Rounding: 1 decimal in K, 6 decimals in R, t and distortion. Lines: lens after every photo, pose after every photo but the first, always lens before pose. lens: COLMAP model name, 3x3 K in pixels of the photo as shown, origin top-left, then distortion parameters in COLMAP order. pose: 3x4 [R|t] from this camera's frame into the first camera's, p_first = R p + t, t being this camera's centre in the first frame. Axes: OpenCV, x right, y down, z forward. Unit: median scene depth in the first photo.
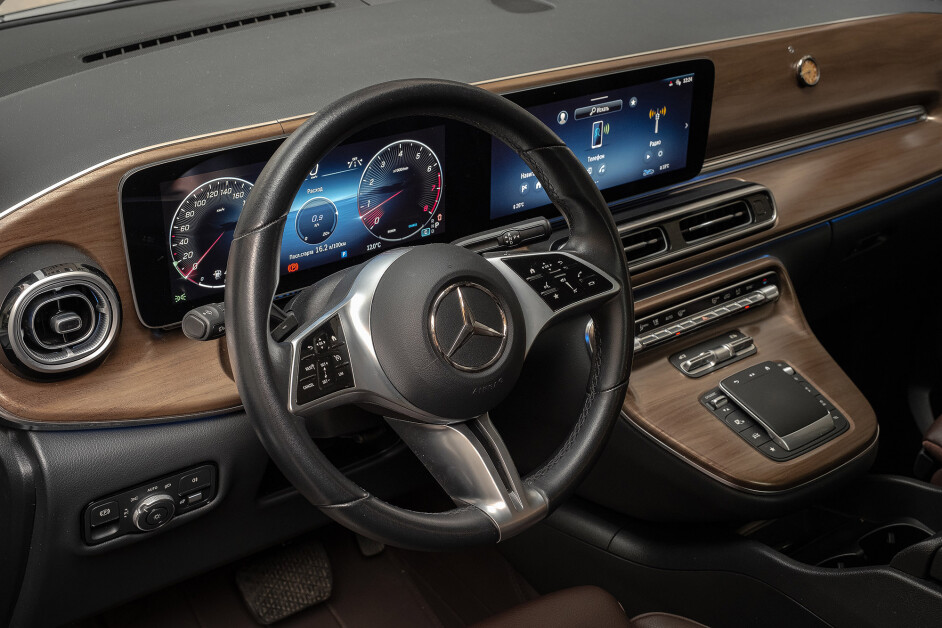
lens RADIAL K [[1202.3, 0, 458.3], [0, 1202.3, 315.9], [0, 0, 1]] dist [0.003123, 0.043270]
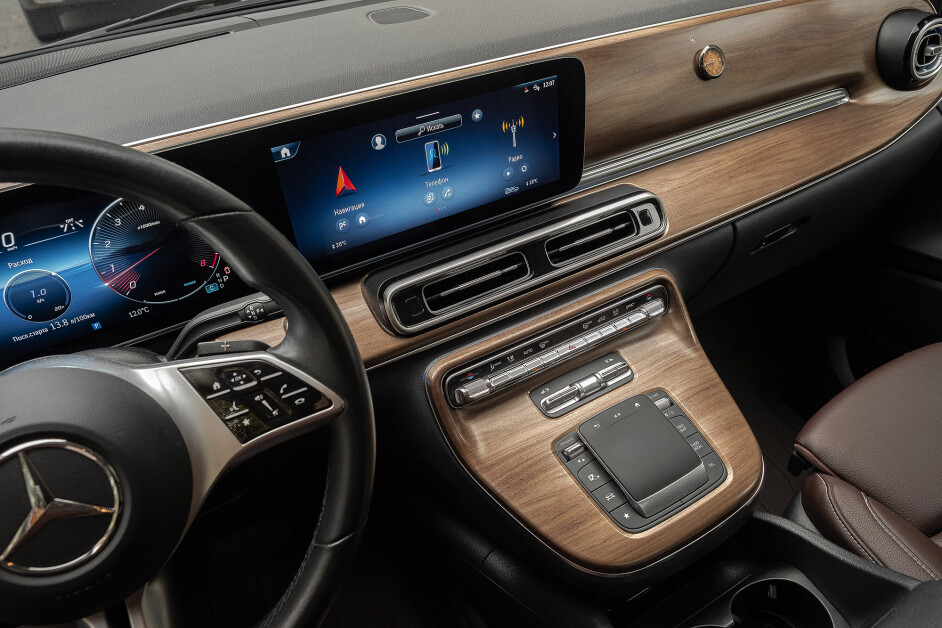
lens RADIAL K [[654.9, 0, 468.1], [0, 654.9, 311.5], [0, 0, 1]] dist [-0.004306, -0.005756]
pose [[0.985084, -0.010550, -0.171749, 0.219302], [0.035725, 0.988909, 0.144160, -0.104816], [0.168324, -0.148146, 0.974536, 0.509133]]
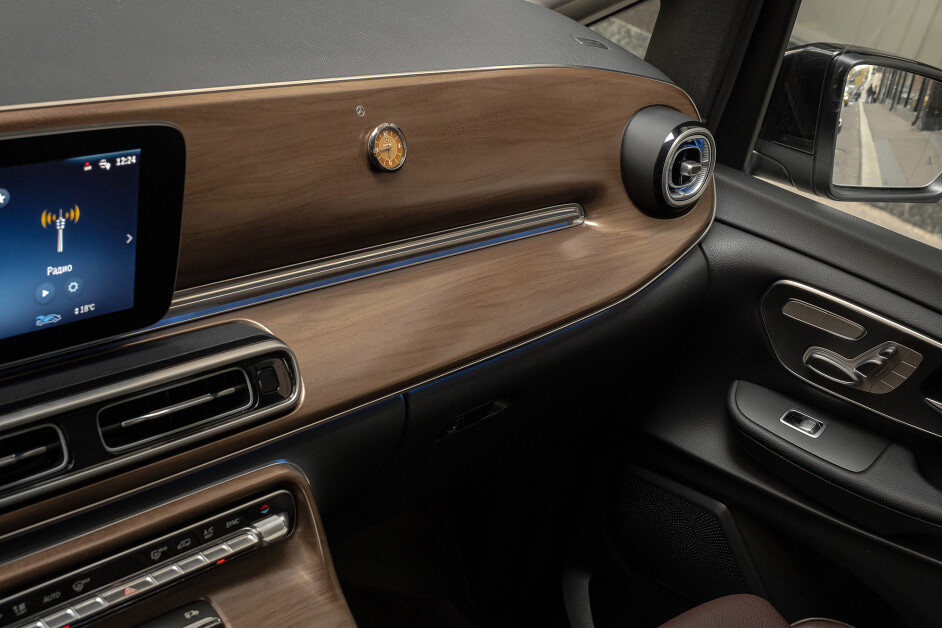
lens RADIAL K [[1290.6, 0, 470.0], [0, 1290.6, 299.9], [0, 0, 1]] dist [-0.001163, -0.047256]
pose [[0.976364, 0.063288, 0.206661, 0.233333], [-0.060654, 0.997977, -0.019065, -0.134067], [-0.207449, 0.006080, 0.978227, 0.395580]]
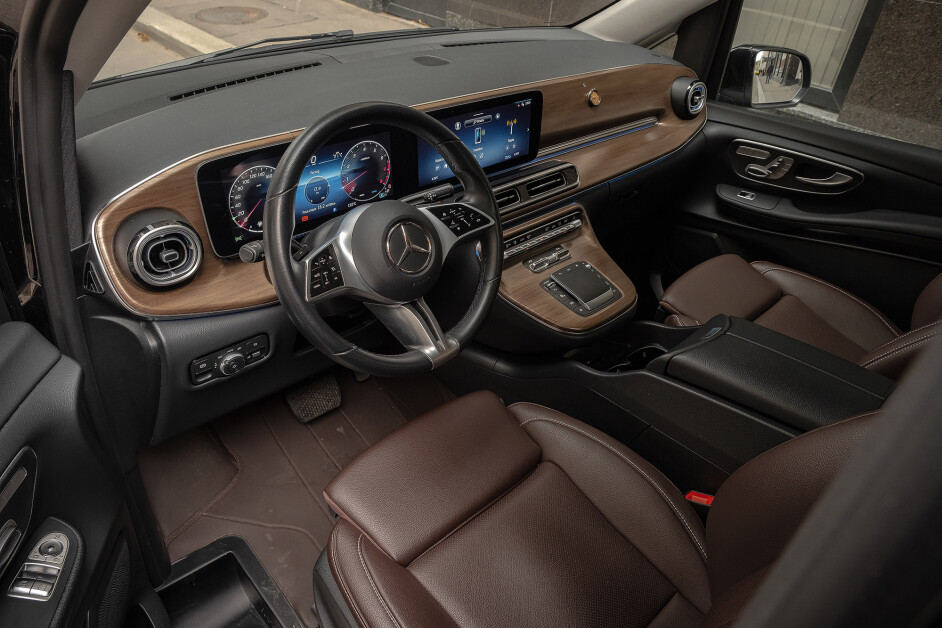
lens RADIAL K [[654.9, 0, 468.1], [0, 654.9, 311.5], [0, 0, 1]] dist [-0.004306, -0.005756]
pose [[0.994575, -0.051078, 0.090622, 0.002112], [0.041887, 0.994047, 0.100577, 0.006337], [-0.095220, -0.096235, 0.990794, 0.035660]]
